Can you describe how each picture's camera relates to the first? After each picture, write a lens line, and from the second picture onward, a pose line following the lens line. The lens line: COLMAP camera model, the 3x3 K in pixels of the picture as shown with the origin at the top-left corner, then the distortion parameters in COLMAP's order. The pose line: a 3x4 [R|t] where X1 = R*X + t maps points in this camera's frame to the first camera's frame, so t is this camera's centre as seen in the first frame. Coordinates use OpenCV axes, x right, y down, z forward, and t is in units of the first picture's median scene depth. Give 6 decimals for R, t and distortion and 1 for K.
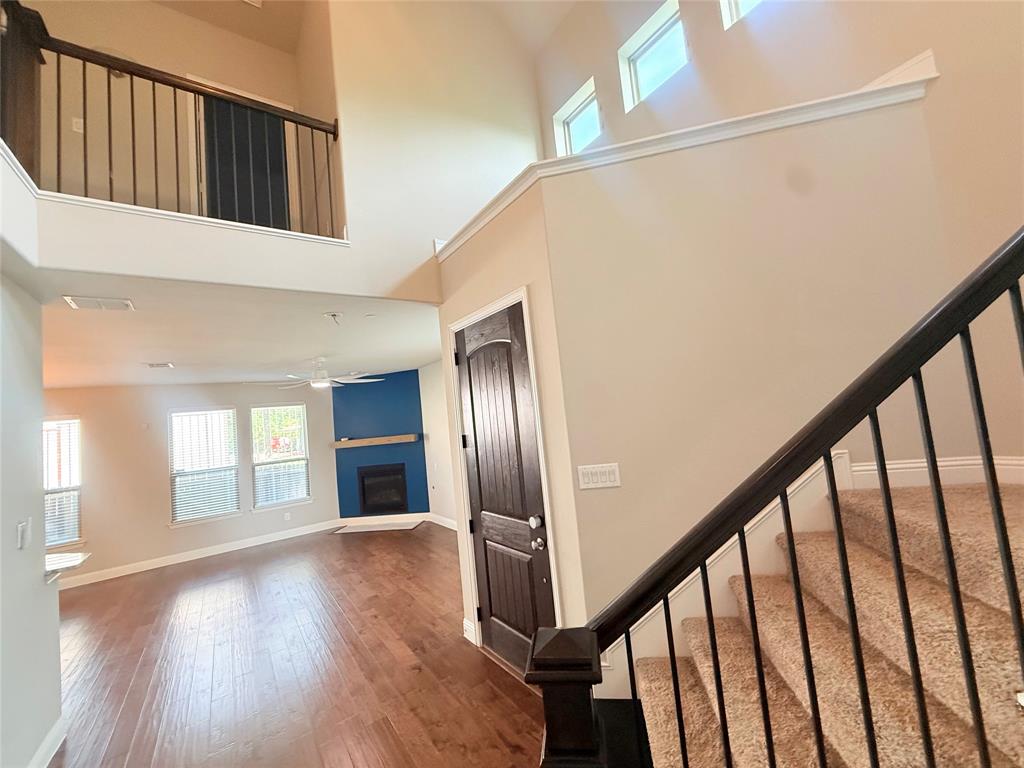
lens RADIAL K [[408.9, 0, 512.0], [0, 408.9, 384.0], [0, 0, 1]] dist [-0.000241, 0.000124]
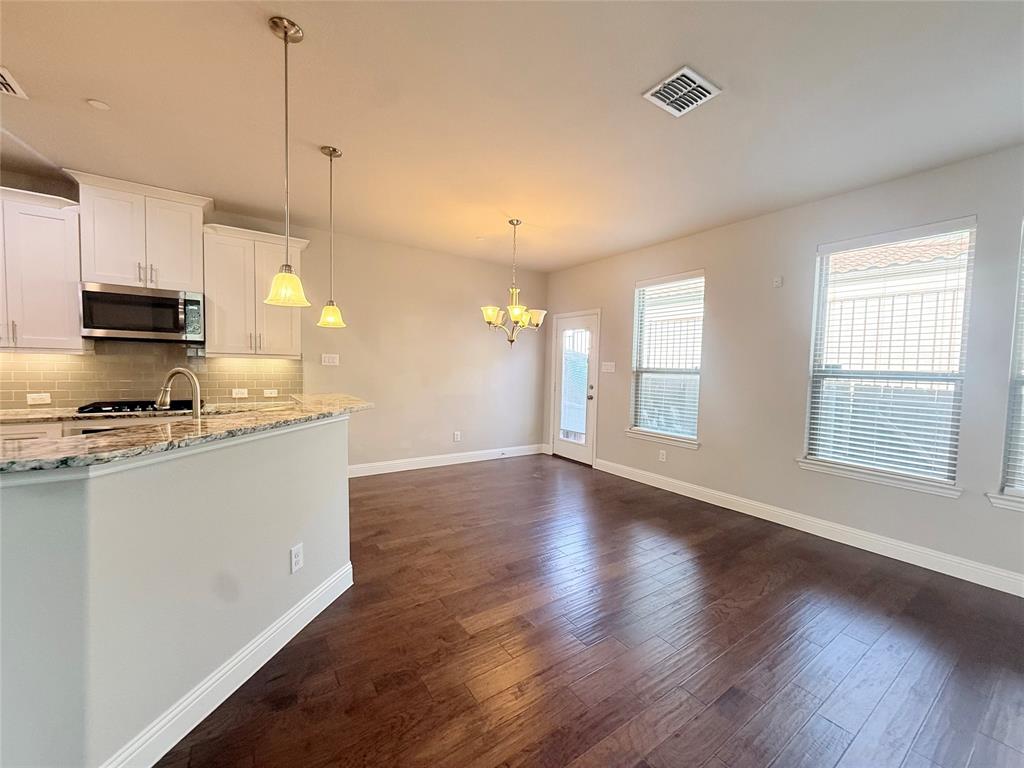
lens RADIAL K [[407.0, 0, 515.5], [0, 407.0, 386.5], [0, 0, 1]] dist [-0.001509, -0.000013]
pose [[-0.006015, 0.152165, -0.988337, -0.260709], [0.052121, 0.987059, 0.151651, 0.121287], [0.998623, -0.050601, -0.013868, 0.532842]]
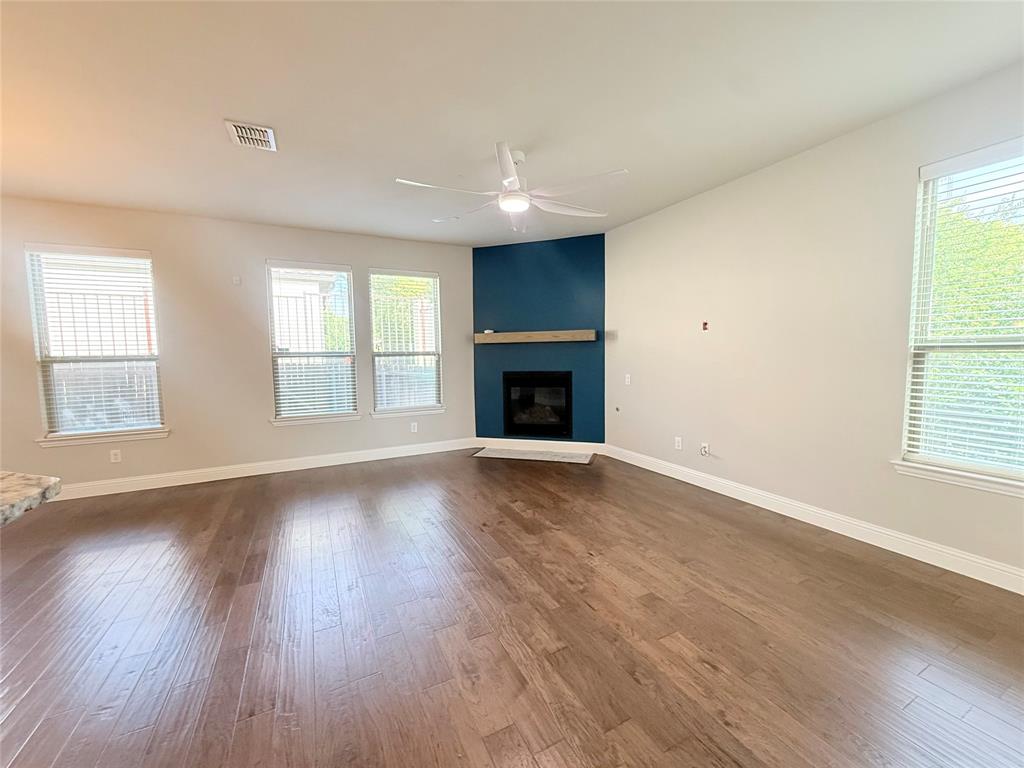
lens RADIAL K [[408.9, 0, 512.0], [0, 408.9, 384.0], [0, 0, 1]] dist [-0.000241, 0.000124]
pose [[0.986580, 0.094135, -0.133415, -0.274065], [-0.071933, 0.984096, 0.162423, 0.110558], [0.146582, -0.150647, 0.977660, 0.304081]]
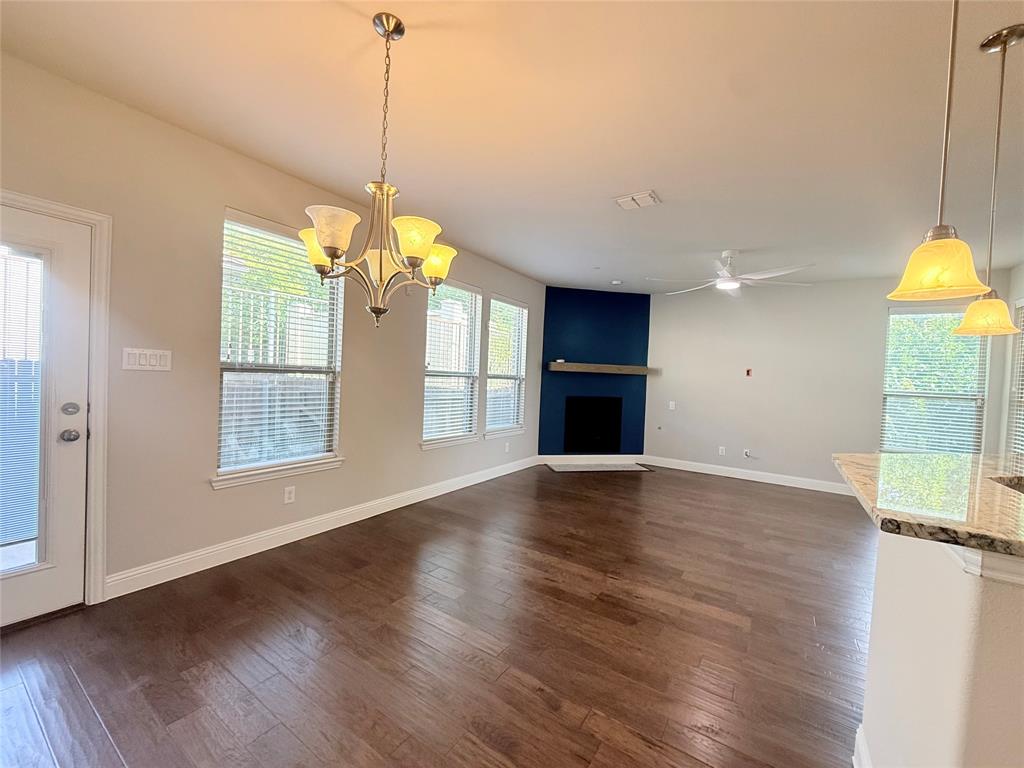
lens RADIAL K [[407.0, 0, 515.5], [0, 407.0, 386.5], [0, 0, 1]] dist [-0.001509, -0.000013]
pose [[0.918787, 0.129667, 0.372850, -0.811242], [-0.162157, 0.985118, 0.056994, 0.159157], [-0.359911, -0.112826, 0.926140, 0.284115]]
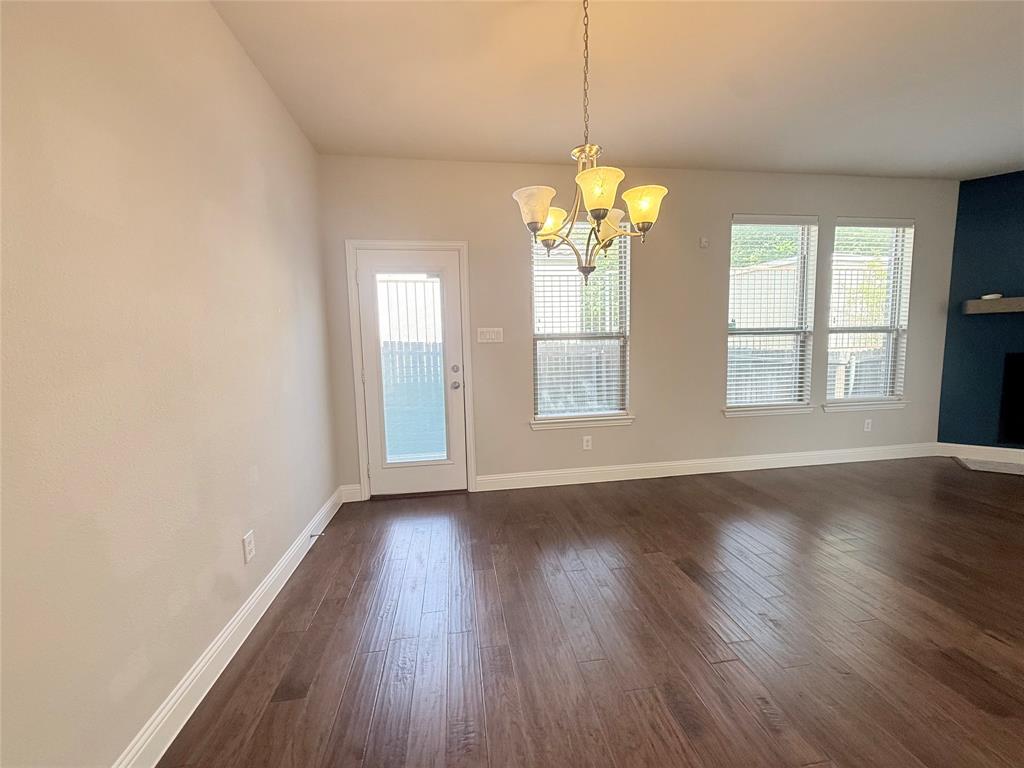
lens RADIAL K [[407.0, 0, 515.5], [0, 407.0, 386.5], [0, 0, 1]] dist [-0.001509, -0.000013]
pose [[0.893866, 0.123047, -0.431118, -0.727628], [-0.031592, 0.976497, 0.213205, 0.160629], [0.447220, -0.176957, 0.876744, 0.281869]]
